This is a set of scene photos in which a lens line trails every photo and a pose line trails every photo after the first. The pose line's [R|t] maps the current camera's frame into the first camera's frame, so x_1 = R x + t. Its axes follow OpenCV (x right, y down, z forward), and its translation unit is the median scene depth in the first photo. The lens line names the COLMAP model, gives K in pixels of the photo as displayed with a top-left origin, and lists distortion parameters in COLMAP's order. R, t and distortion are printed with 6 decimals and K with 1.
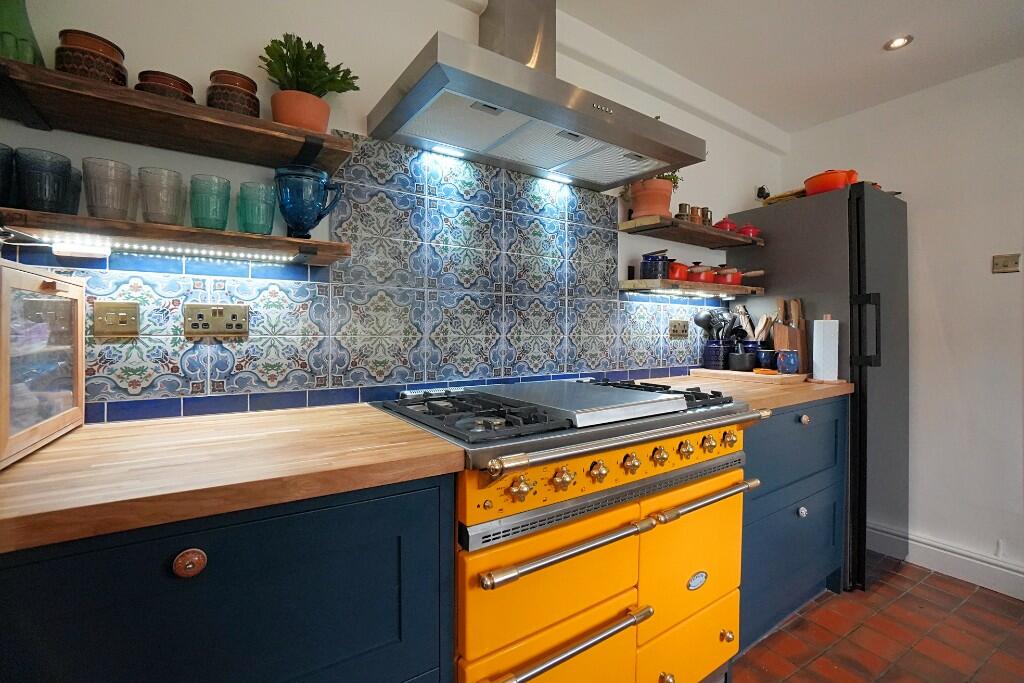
lens RADIAL K [[462.8, 0, 489.2], [0, 462.8, 335.9], [0, 0, 1]] dist [-0.056880, 0.018953]
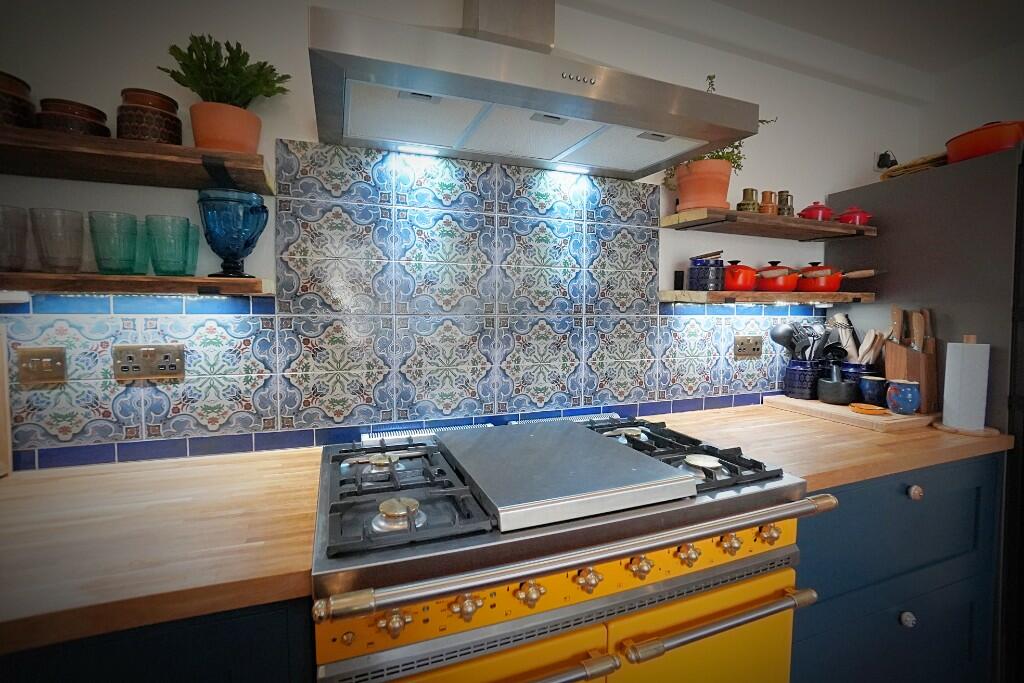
lens RADIAL K [[462.8, 0, 485.0], [0, 462.8, 336.8], [0, 0, 1]] dist [-0.056880, 0.018953]
pose [[0.973392, 0.008250, -0.228996, 0.208527], [0.000853, 0.999214, 0.039625, -0.087831], [0.229143, -0.038766, 0.972621, 0.185585]]
